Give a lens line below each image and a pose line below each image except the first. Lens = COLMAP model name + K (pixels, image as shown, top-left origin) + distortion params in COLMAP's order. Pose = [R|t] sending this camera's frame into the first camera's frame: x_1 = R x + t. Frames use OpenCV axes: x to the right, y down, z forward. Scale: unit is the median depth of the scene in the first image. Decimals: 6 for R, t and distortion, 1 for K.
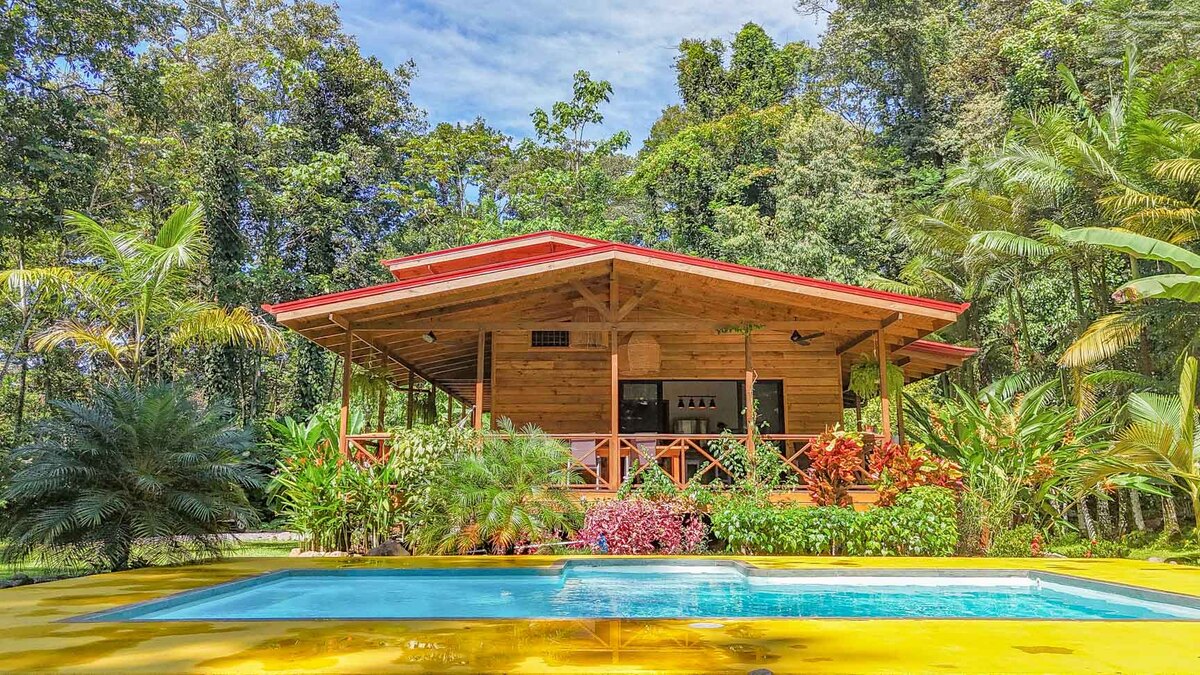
lens RADIAL K [[899.1, 0, 603.0], [0, 899.1, 335.6], [0, 0, 1]] dist [0.070633, -0.095276]
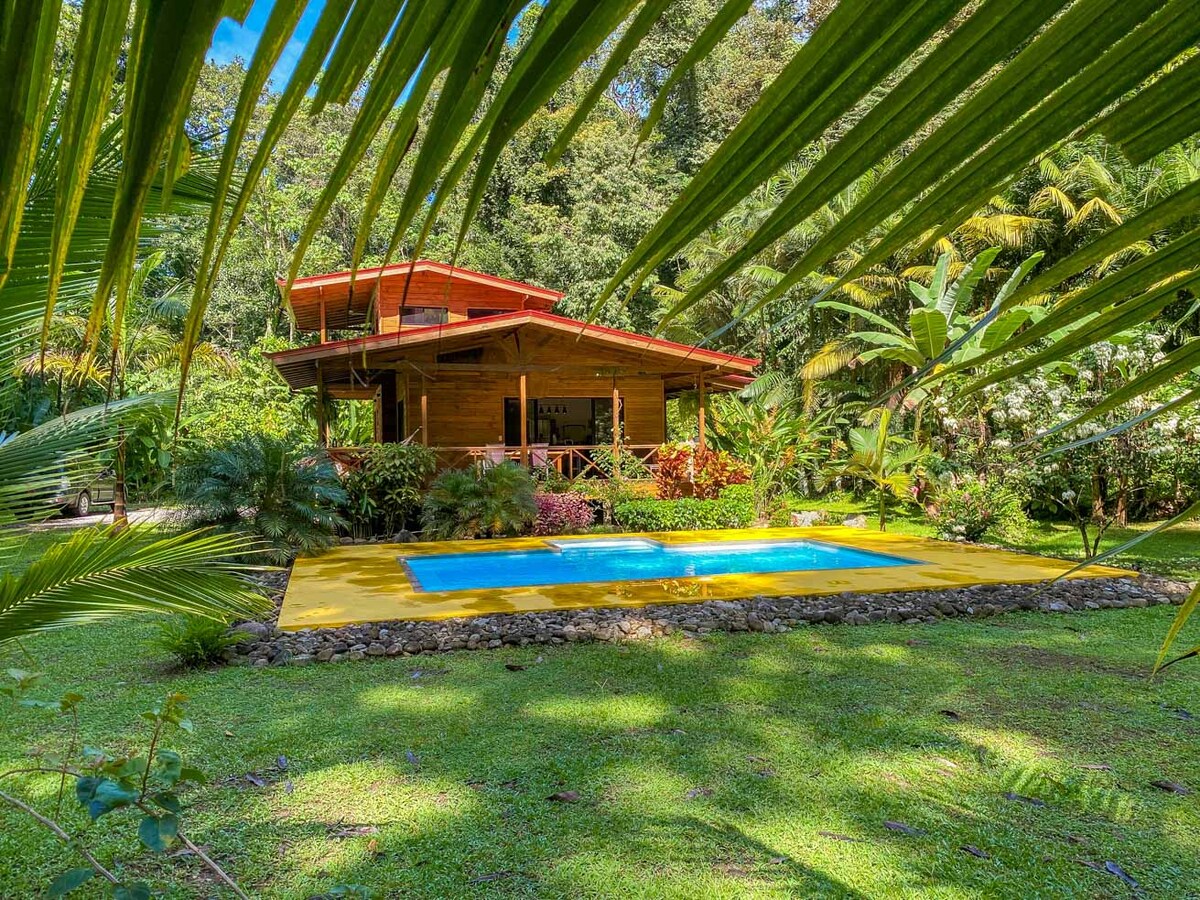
lens RADIAL K [[921.5, 0, 598.8], [0, 921.5, 451.0], [0, 0, 1]] dist [0.075229, -0.000940]
pose [[0.958243, -0.014632, 0.285581, -0.190411], [-0.039656, 0.982240, 0.183390, -0.100611], [-0.283192, -0.187057, 0.940644, -0.257924]]
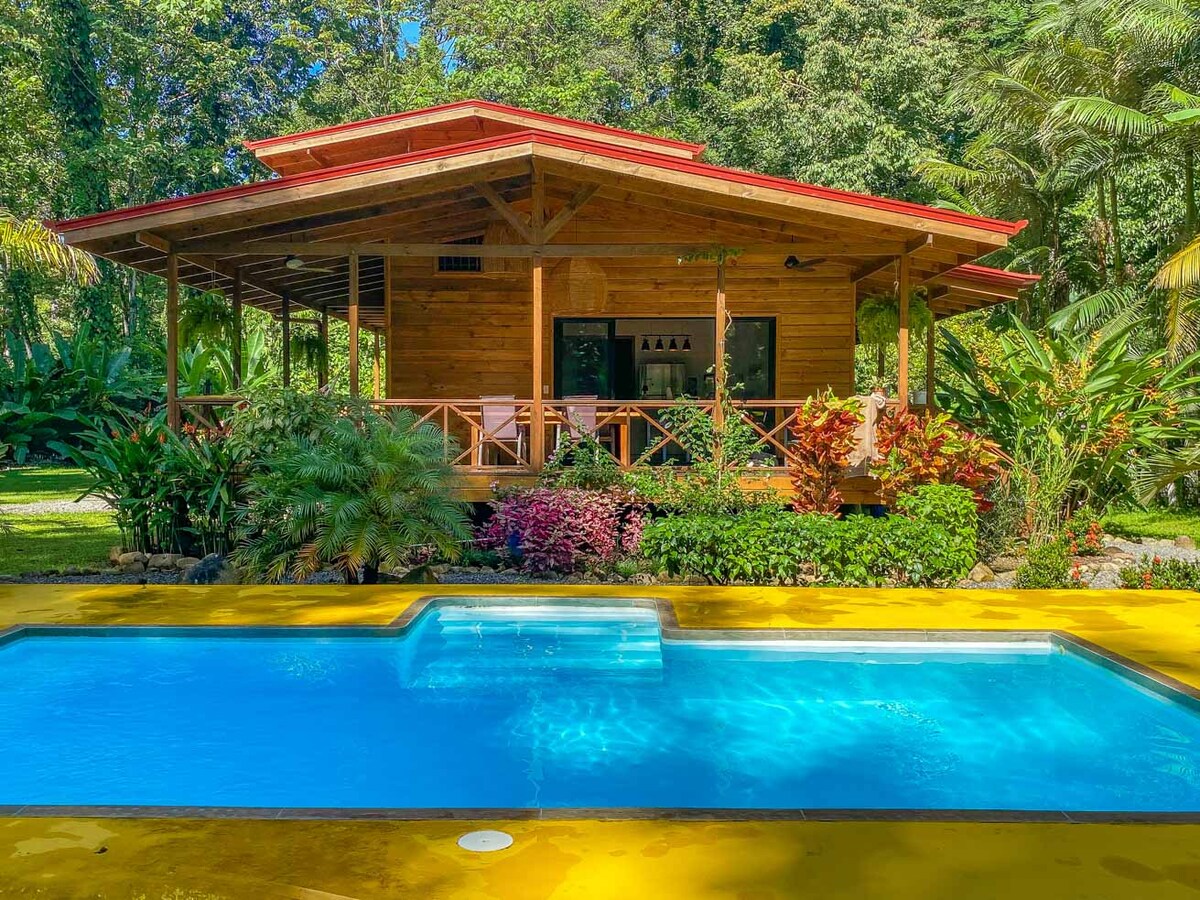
lens RADIAL K [[1097.5, 0, 590.3], [0, 1097.5, 444.8], [0, 0, 1]] dist [0.111886, -0.261651]
pose [[0.999942, 0.004673, -0.009752, 0.044091], [-0.002593, 0.979099, 0.203370, -0.025397], [0.010498, -0.203332, 0.979053, 0.067054]]
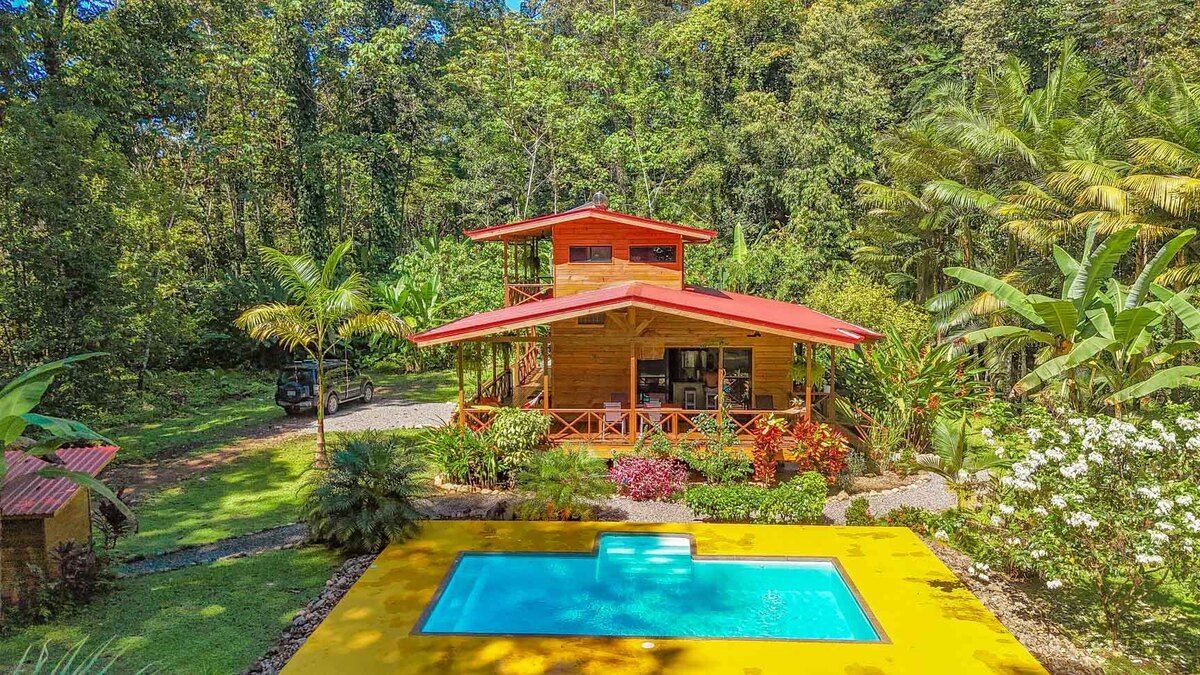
lens RADIAL K [[906.7, 0, 595.8], [0, 906.7, 333.3], [0, 0, 1]] dist [0.046284, -0.004319]
pose [[0.998297, -0.000735, -0.058338, 0.027099], [0.017299, 0.958686, 0.283939, -0.310747], [0.055719, -0.284465, 0.957066, -0.315615]]
